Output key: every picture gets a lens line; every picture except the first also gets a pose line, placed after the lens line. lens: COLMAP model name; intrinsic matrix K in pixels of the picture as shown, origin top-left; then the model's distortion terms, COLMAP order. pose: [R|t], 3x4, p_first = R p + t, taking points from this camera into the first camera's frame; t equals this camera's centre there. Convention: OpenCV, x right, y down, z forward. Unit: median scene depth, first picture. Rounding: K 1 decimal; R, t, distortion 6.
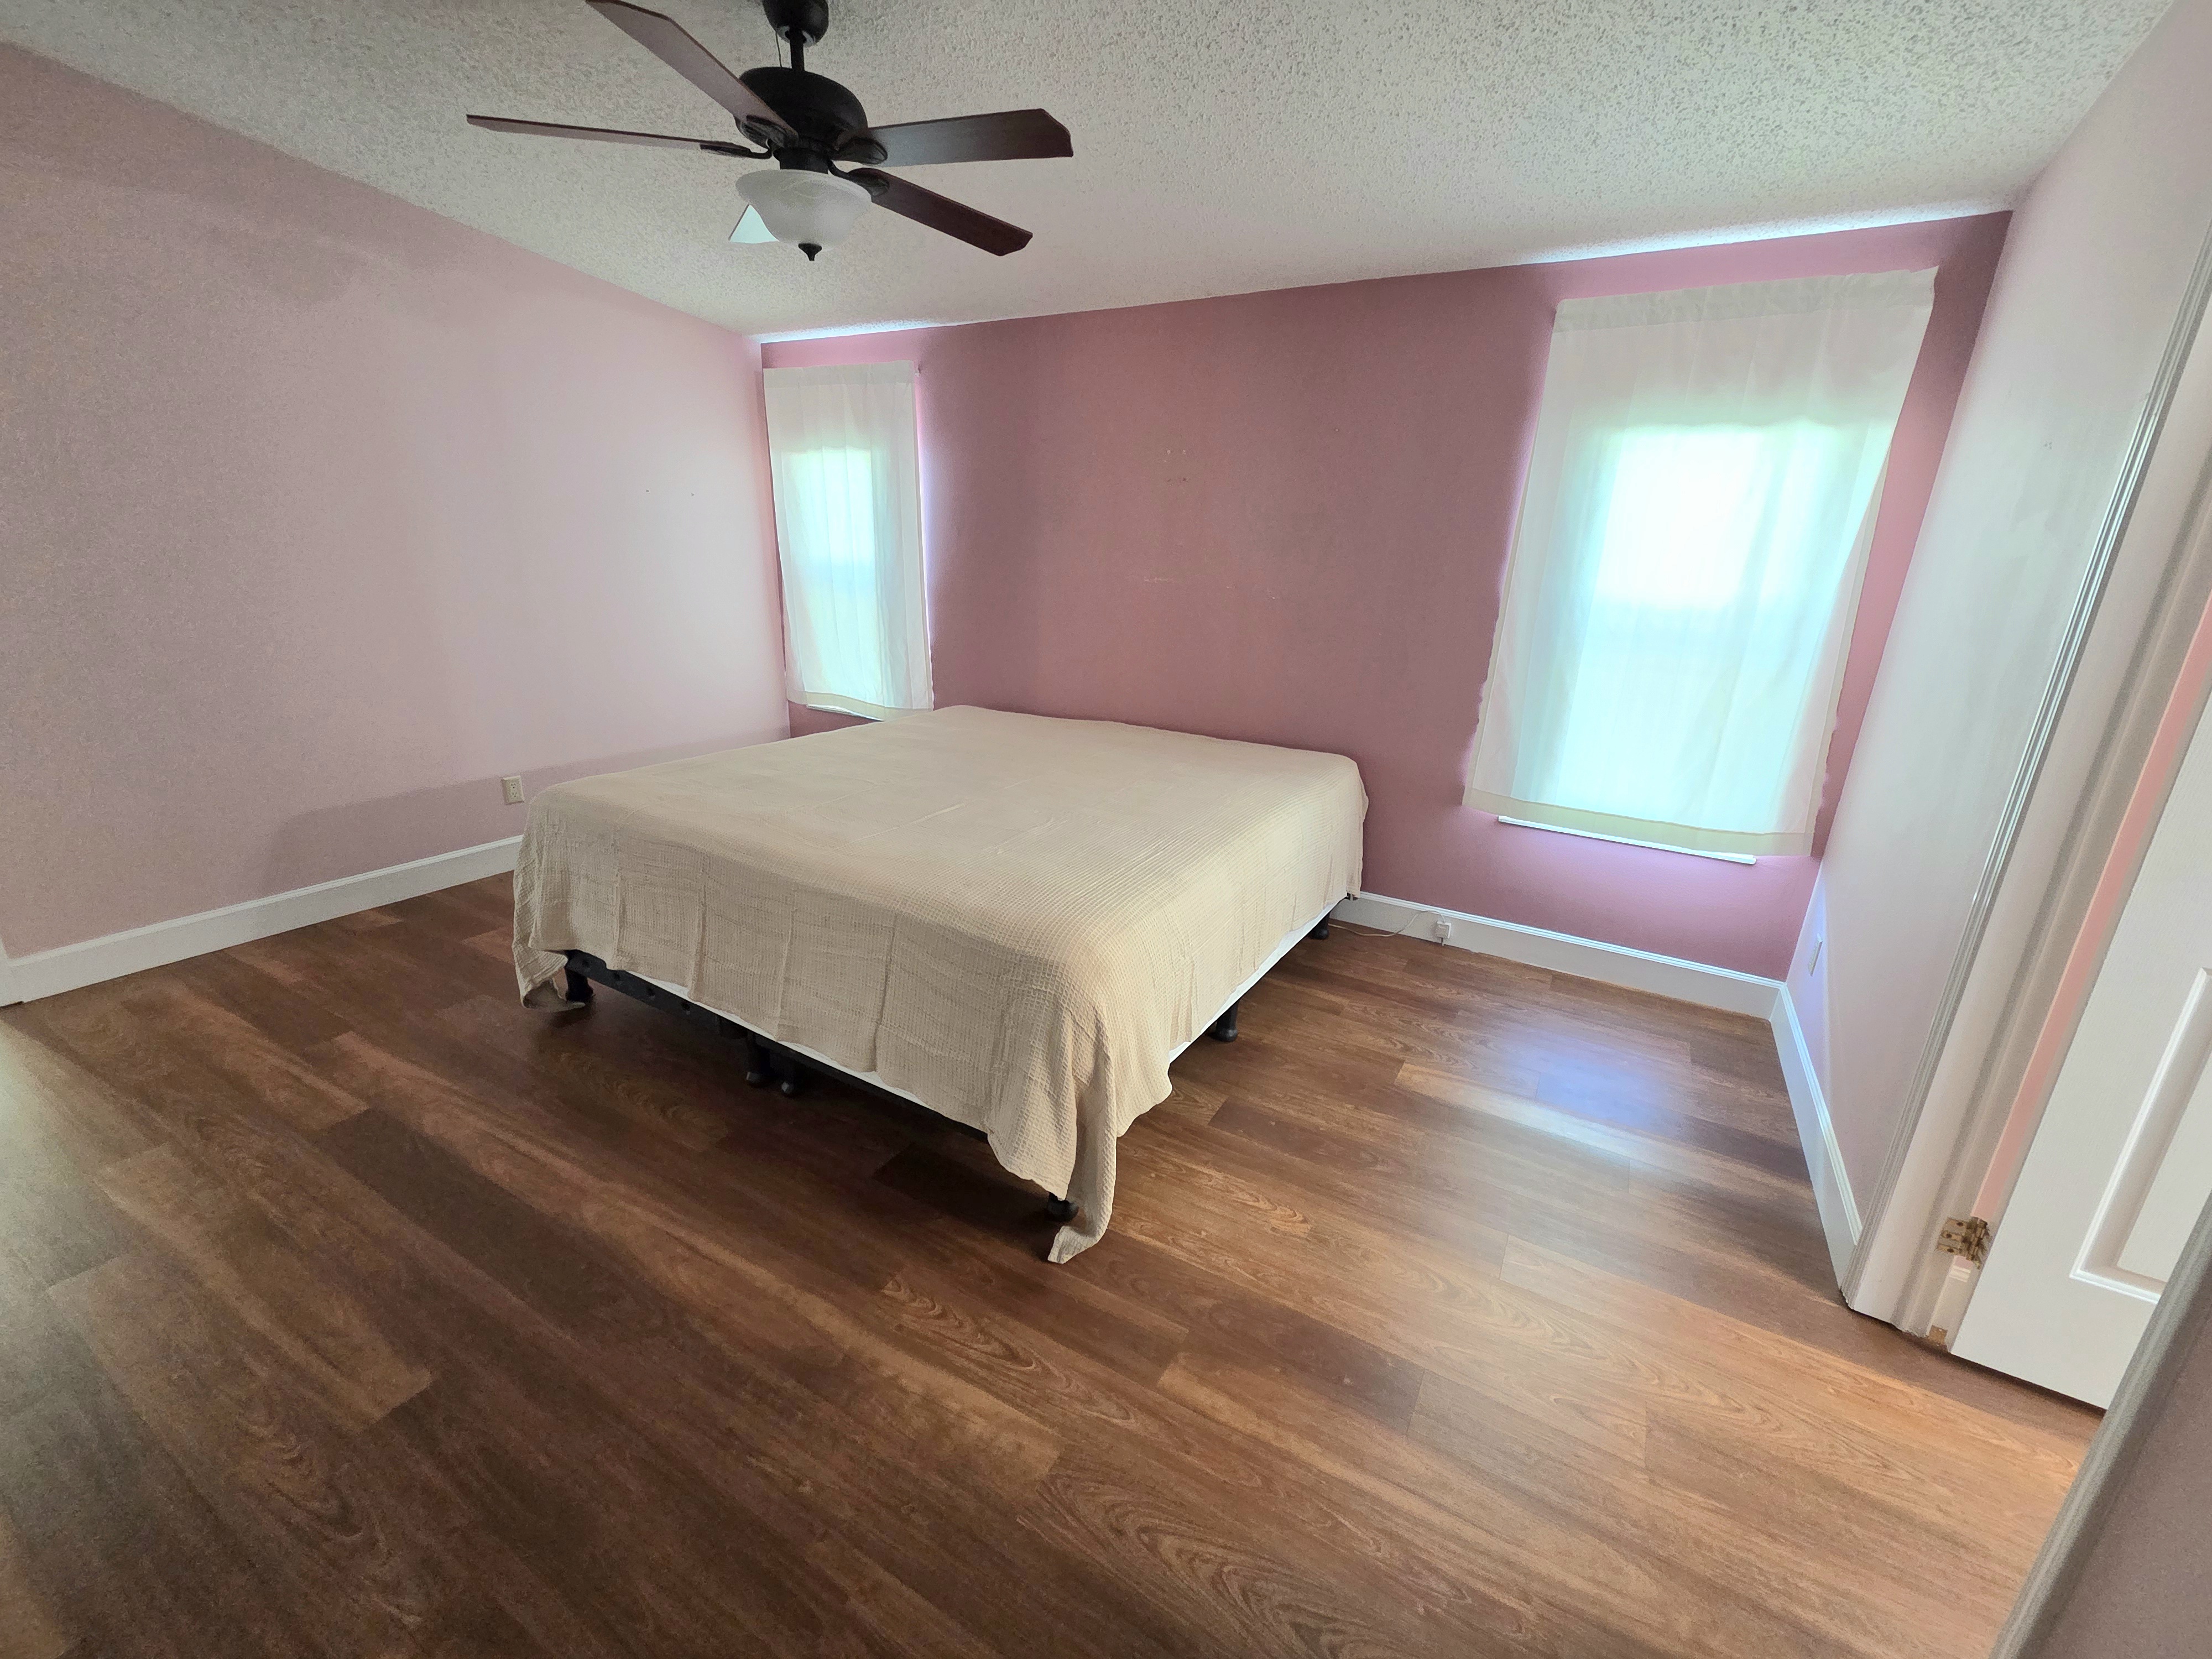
lens RADIAL K [[889.8, 0, 1142.4], [0, 889.8, 842.8], [0, 0, 1]] dist [0.001887, 0.000148]
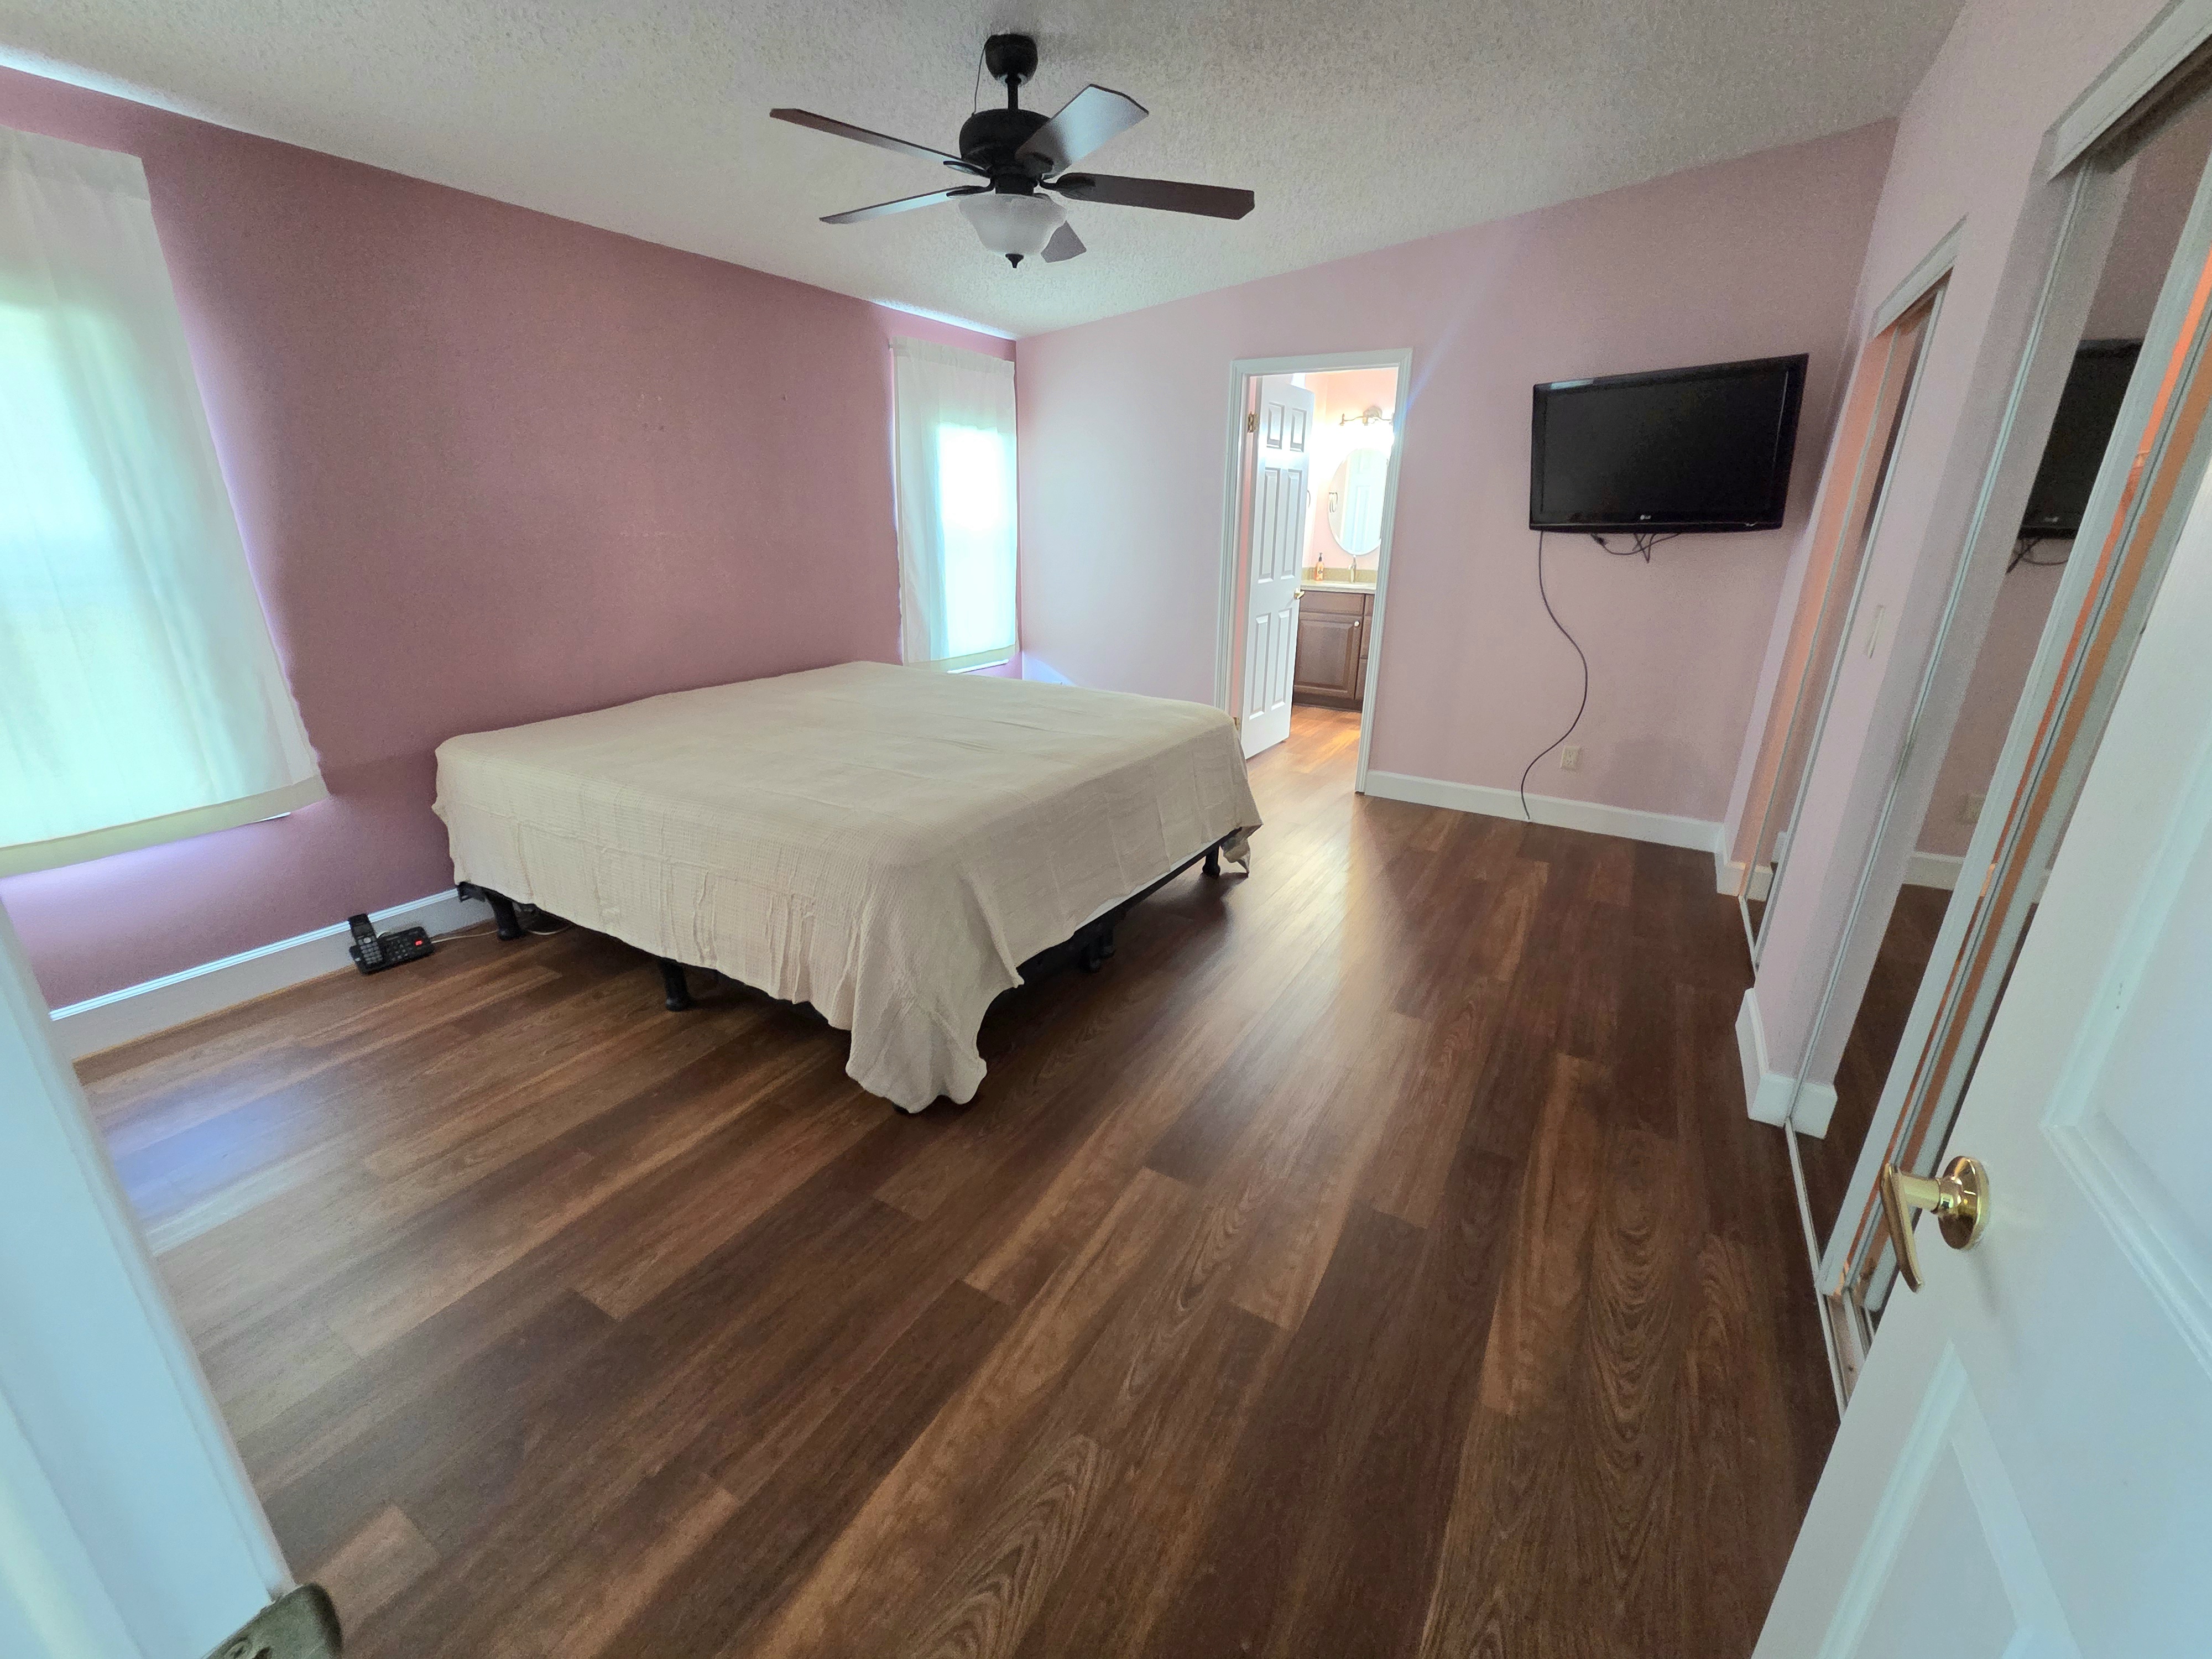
lens RADIAL K [[906.6, 0, 1114.4], [0, 906.6, 827.1], [0, 0, 1]] dist [0.005205, 0.000099]
pose [[0.017727, -0.358058, 0.933531, -1.805047], [0.301053, 0.892260, 0.336511, -0.360950], [-0.953443, 0.275077, 0.123611, 0.936250]]
